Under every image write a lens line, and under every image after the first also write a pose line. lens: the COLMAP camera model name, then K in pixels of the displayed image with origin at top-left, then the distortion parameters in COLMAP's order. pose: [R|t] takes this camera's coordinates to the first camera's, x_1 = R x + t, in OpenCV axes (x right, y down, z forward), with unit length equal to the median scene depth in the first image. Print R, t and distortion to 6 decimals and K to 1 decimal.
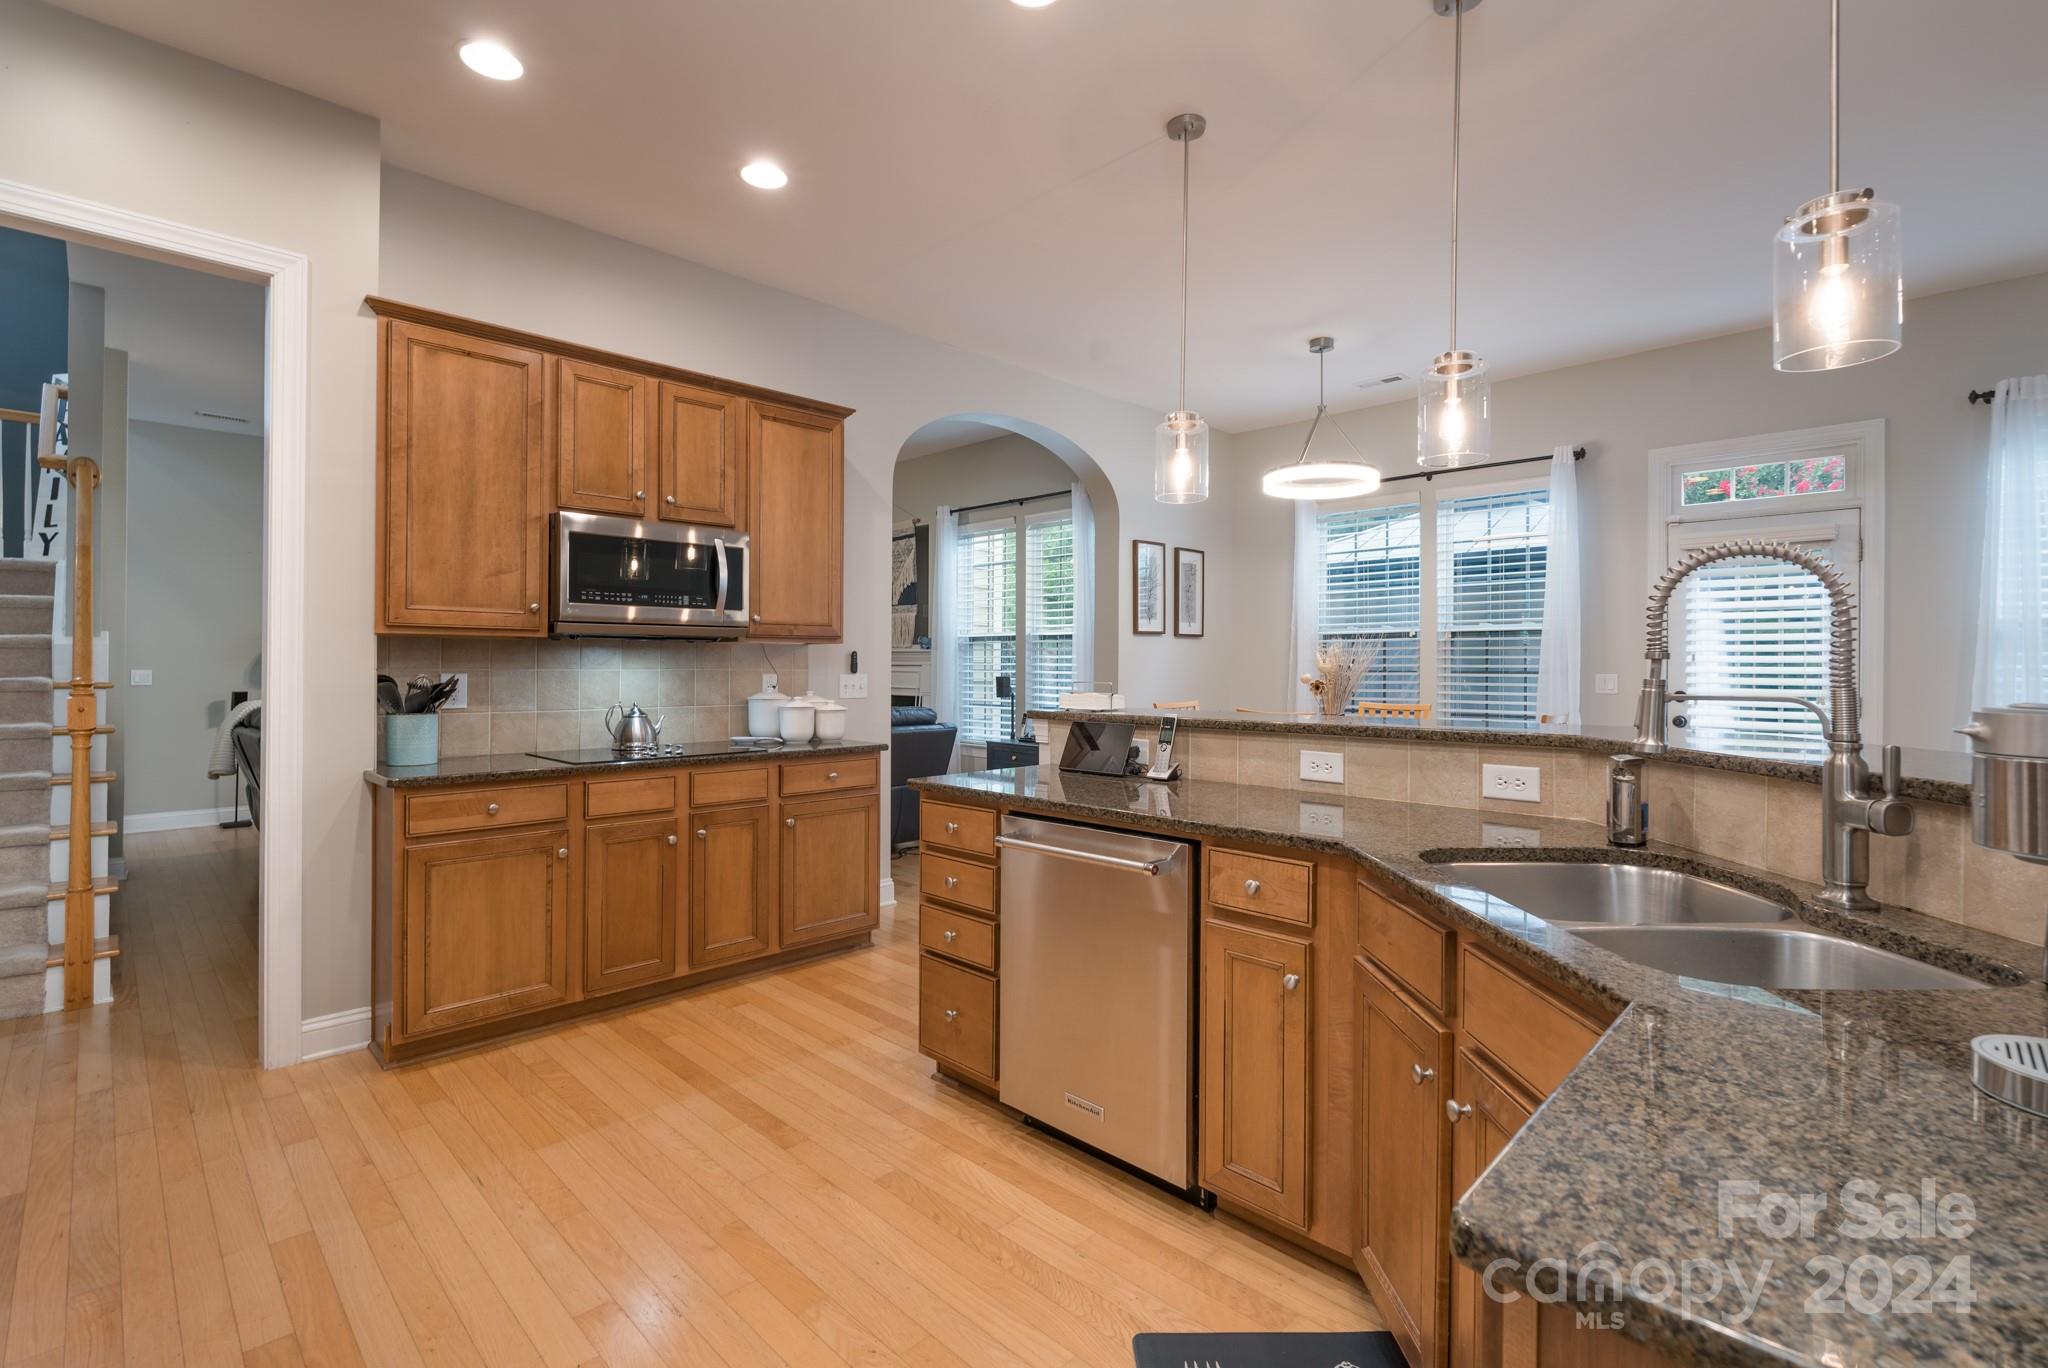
lens RADIAL K [[923.3, 0, 1019.8], [0, 923.3, 658.5], [0, 0, 1]] dist [-0.001356, -0.000191]
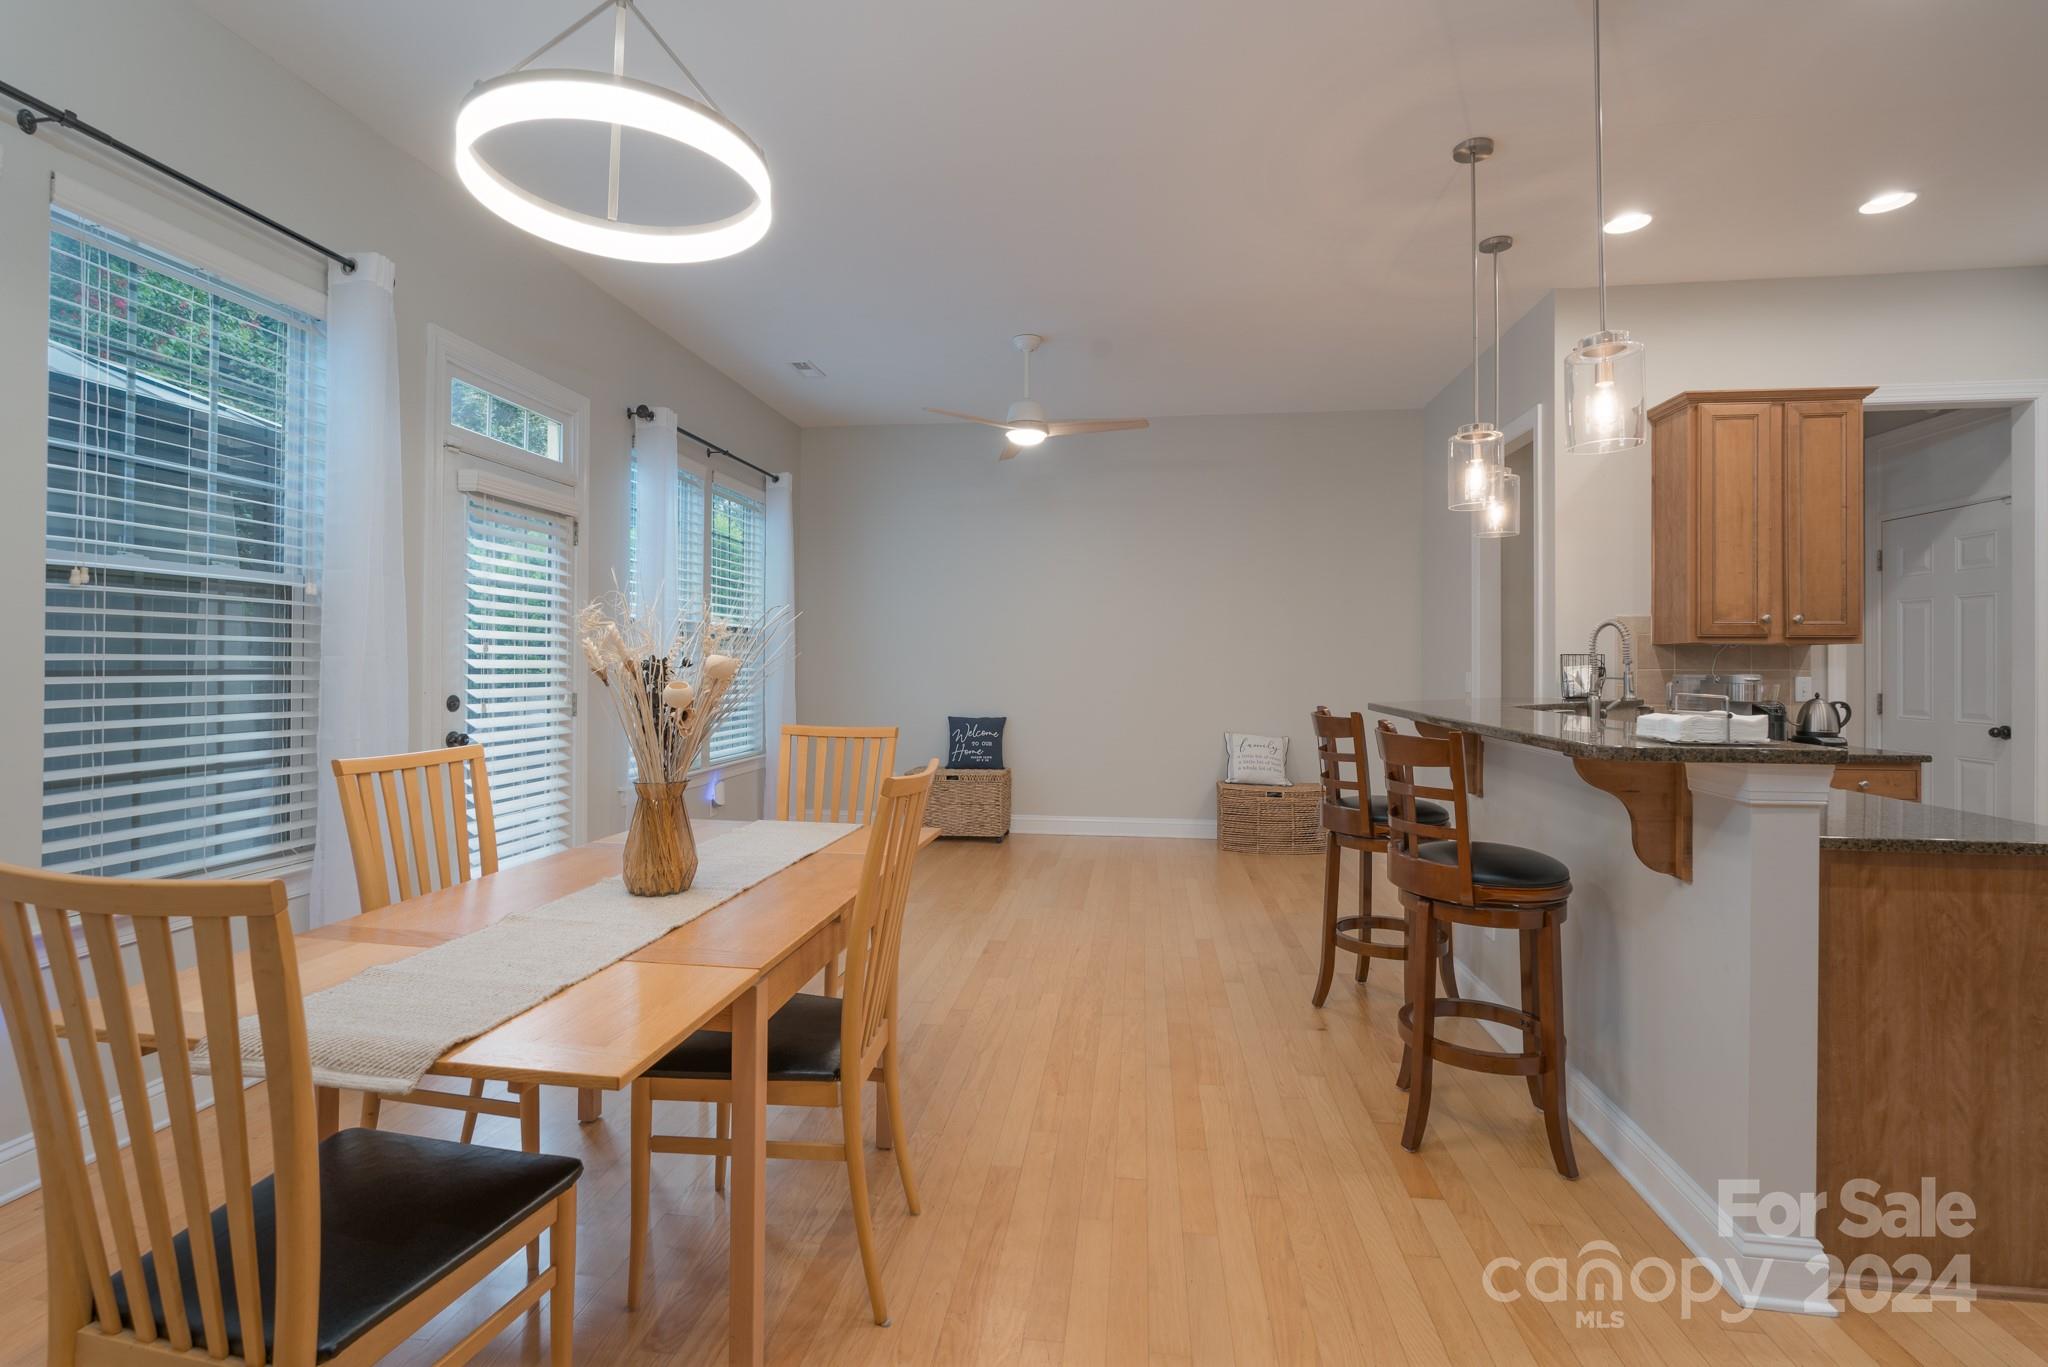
lens RADIAL K [[923.3, 0, 1019.8], [0, 923.3, 658.0], [0, 0, 1]] dist [-0.001356, -0.000191]
pose [[-0.605969, -0.001075, 0.795488, -0.117405], [-0.012850, 0.999882, -0.008437, 0.012166], [-0.795384, -0.015335, -0.605911, 1.626479]]
